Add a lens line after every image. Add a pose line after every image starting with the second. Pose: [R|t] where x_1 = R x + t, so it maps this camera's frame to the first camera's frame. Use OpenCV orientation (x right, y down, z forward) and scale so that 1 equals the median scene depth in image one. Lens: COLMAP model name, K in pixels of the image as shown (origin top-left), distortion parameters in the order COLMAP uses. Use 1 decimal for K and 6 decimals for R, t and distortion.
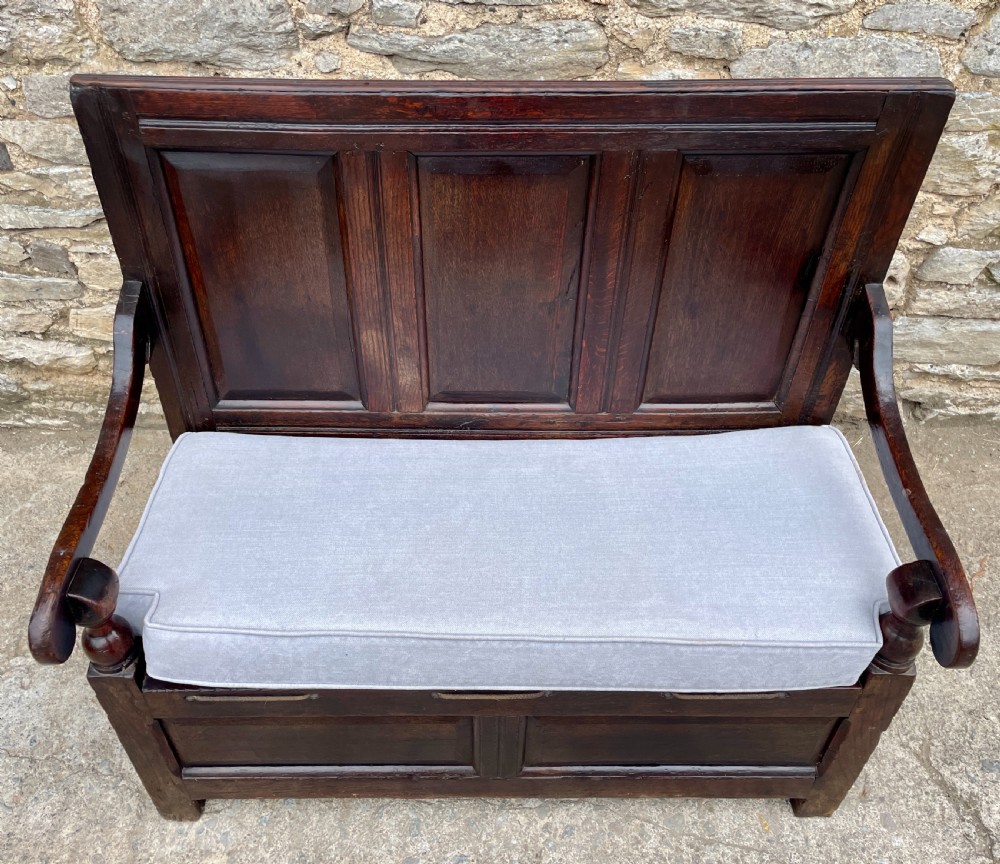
lens RADIAL K [[891.6, 0, 477.5], [0, 891.6, 415.6], [0, 0, 1]] dist [0.061379, -0.077608]
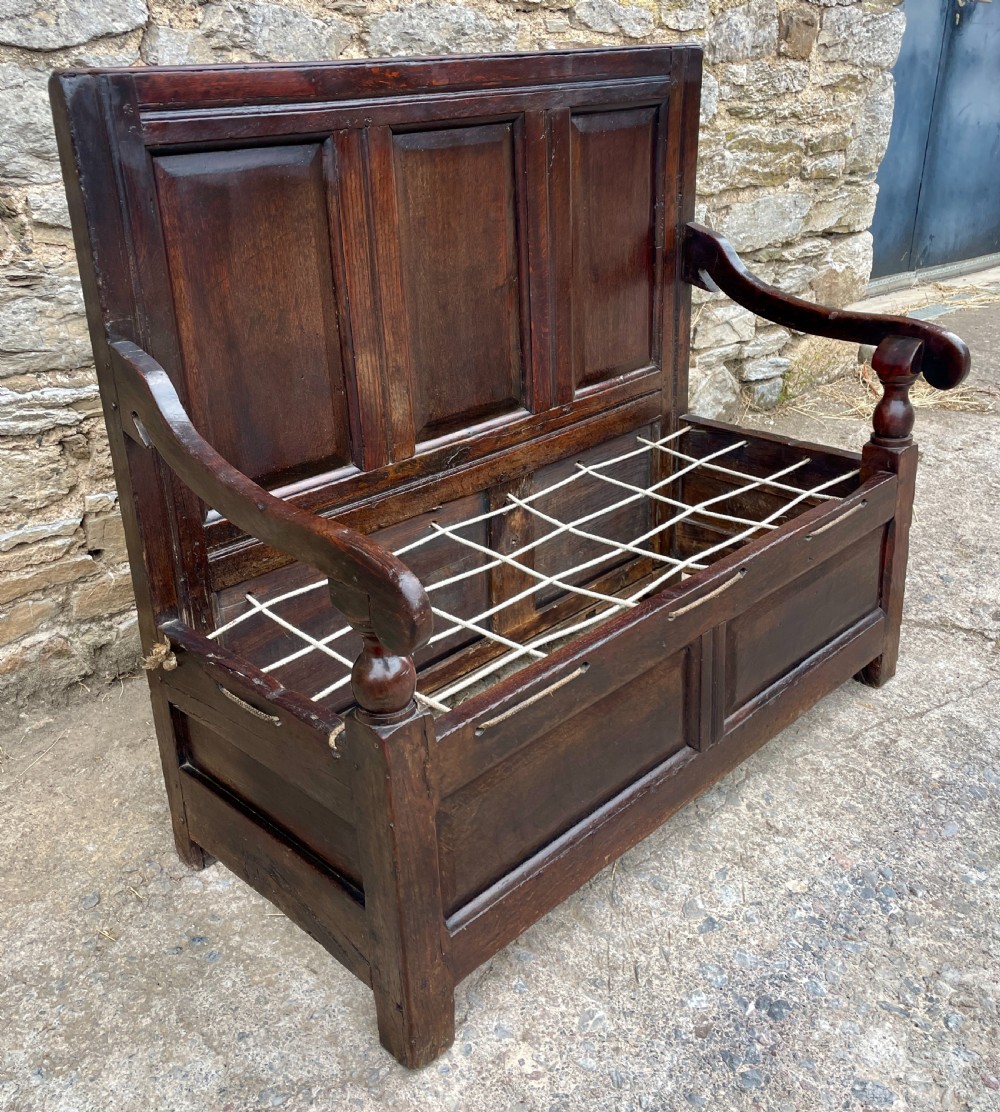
lens RADIAL K [[1126.0, 0, 496.6], [0, 1126.0, 481.8], [0, 0, 1]] dist [0.037891, 0.000000]
pose [[0.709384, -0.276603, 0.648278, -0.734091], [0.504811, 0.841276, -0.193443, 0.275157], [-0.491874, 0.464483, 0.736421, 0.149887]]
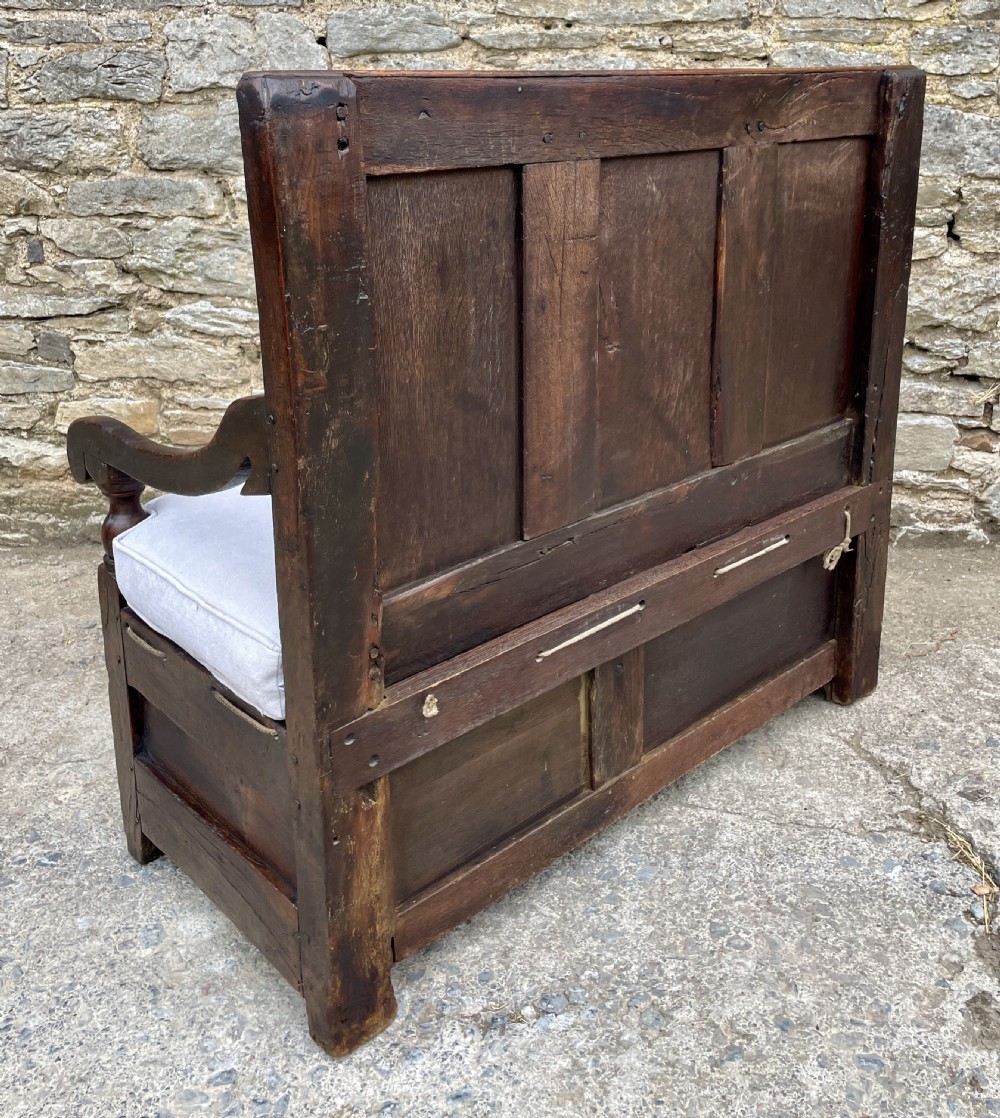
lens RADIAL K [[1132.1, 0, 506.7], [0, 1132.1, 376.5], [0, 0, 1]] dist [0.037891, 0.000000]
pose [[0.997488, -0.002276, -0.070797, 0.240537], [-0.035488, 0.848941, -0.527294, 0.720861], [0.061302, 0.528482, 0.846728, -0.199820]]
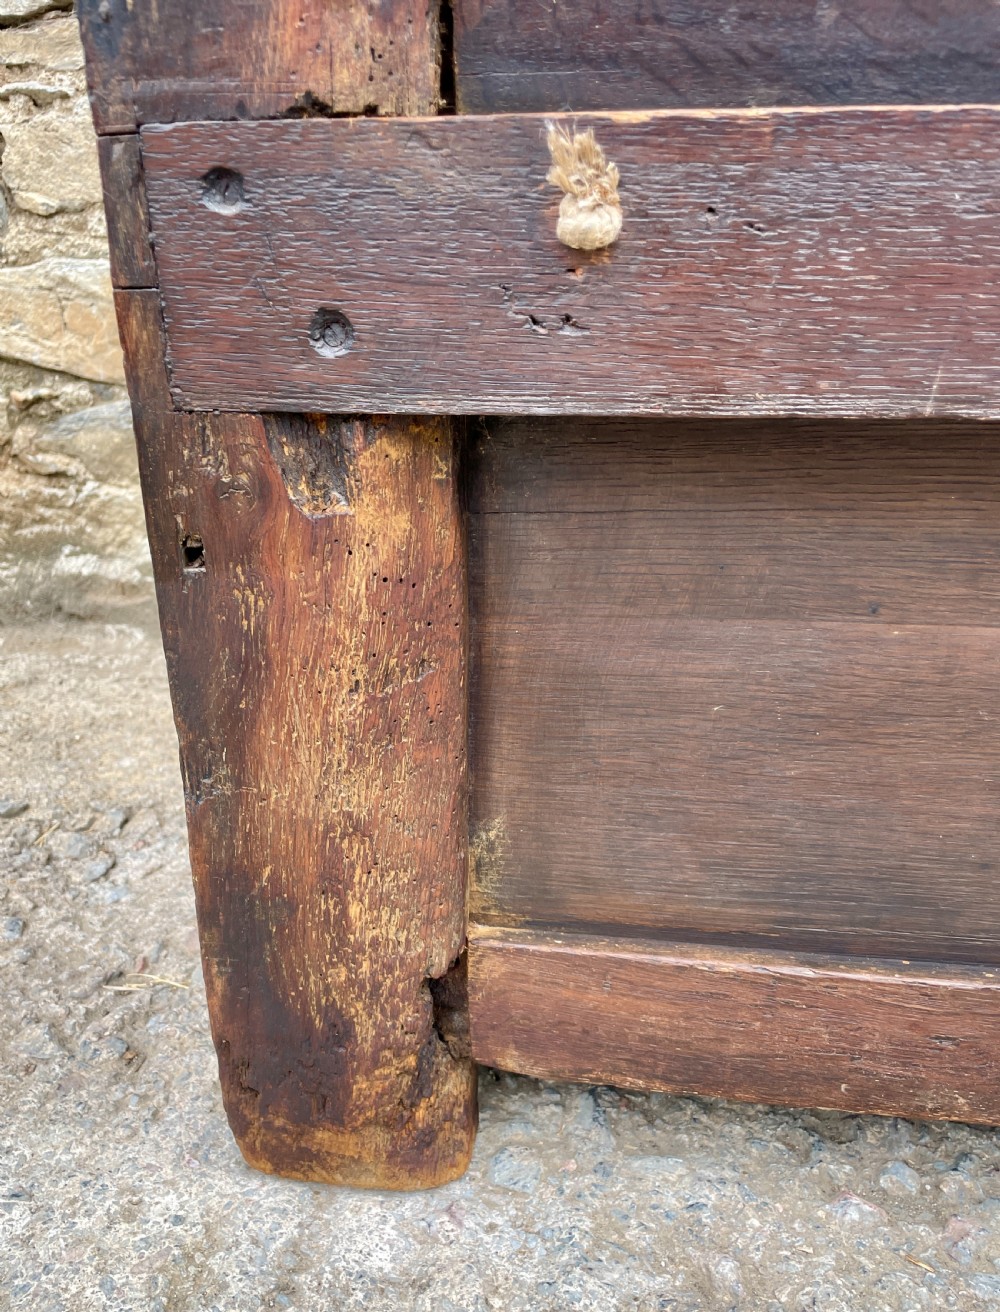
lens RADIAL K [[1091.4, 0, 488.9], [0, 1091.4, 740.9], [0, 0, 1]] dist [0.078699, -0.084453]
pose [[0.986478, 0.072375, -0.147049, -0.121178], [-0.122634, 0.921183, -0.369300, 0.353168], [0.108731, 0.382339, 0.917603, 0.766911]]
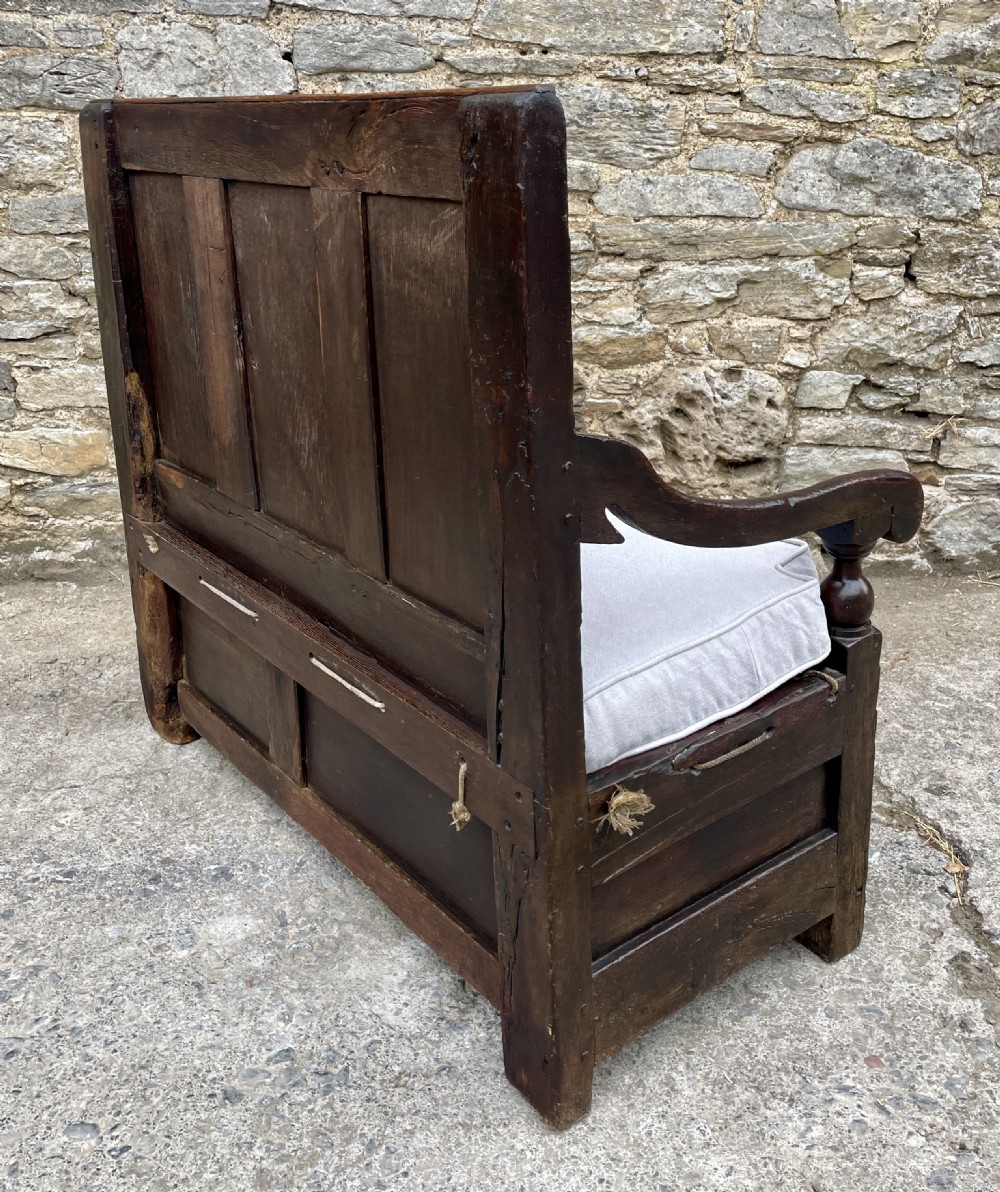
lens RADIAL K [[1194.3, 0, 531.6], [0, 1194.3, 488.3], [0, 0, 1]] dist [0.041628, 0.000000]
pose [[0.998985, 0.003475, 0.044905, 0.125781], [0.018605, 0.876141, -0.481695, 0.787196], [-0.041017, 0.482042, 0.875187, -0.266293]]
